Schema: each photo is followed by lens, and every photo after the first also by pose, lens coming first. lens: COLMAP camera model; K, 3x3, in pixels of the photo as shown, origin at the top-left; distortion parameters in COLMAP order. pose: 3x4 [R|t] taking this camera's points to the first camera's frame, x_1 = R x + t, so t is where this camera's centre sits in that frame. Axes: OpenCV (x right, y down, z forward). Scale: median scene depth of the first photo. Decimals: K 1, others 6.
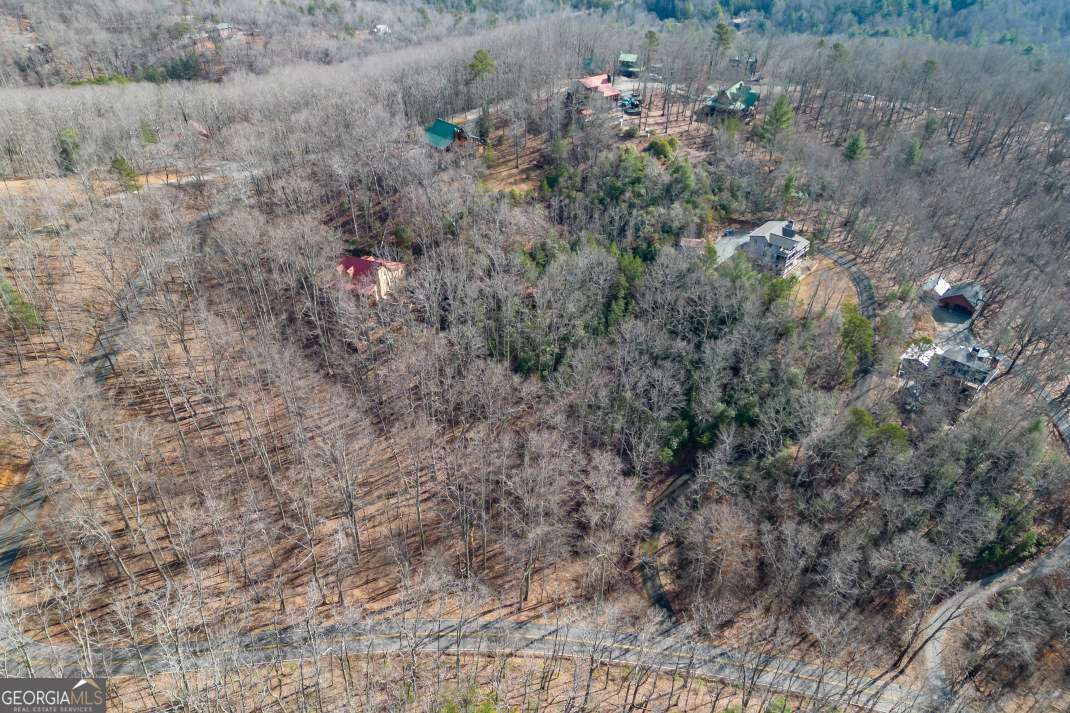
lens RADIAL K [[731.4, 0, 537.9], [0, 731.4, 365.4], [0, 0, 1]] dist [0.074949, -0.055794]
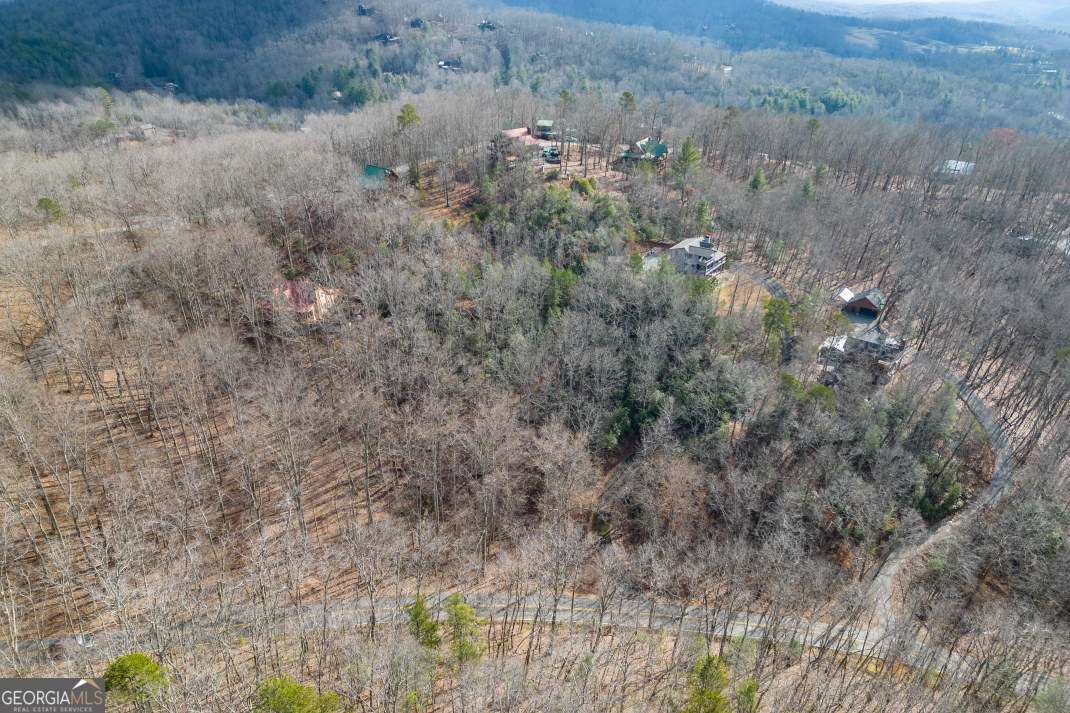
lens RADIAL K [[731.4, 0, 533.9], [0, 731.4, 365.0], [0, 0, 1]] dist [0.074949, -0.055794]
pose [[0.994393, -0.047910, 0.094271, -0.016587], [0.061226, 0.987702, -0.143860, 0.116601], [-0.086220, 0.148826, 0.985097, -0.006920]]
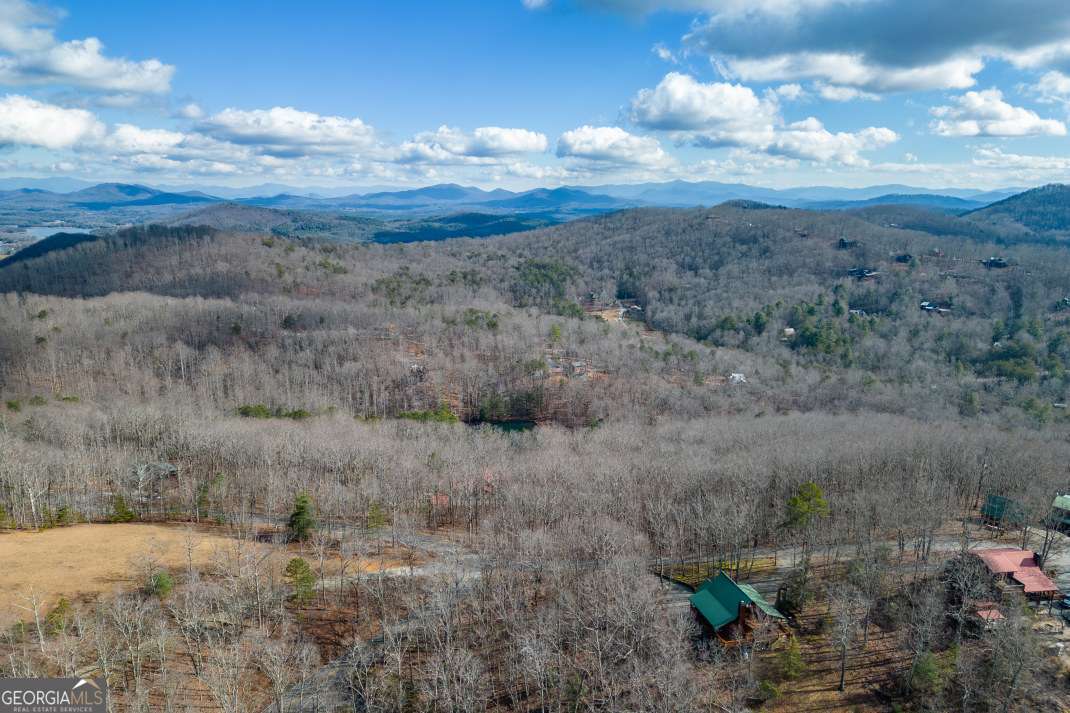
lens RADIAL K [[731.4, 0, 530.4], [0, 731.4, 359.4], [0, 0, 1]] dist [0.074949, -0.055794]
pose [[0.873833, 0.111979, -0.473155, 0.008061], [-0.291914, 0.899048, -0.326340, -0.253603], [0.388846, 0.423288, 0.818307, 0.323664]]
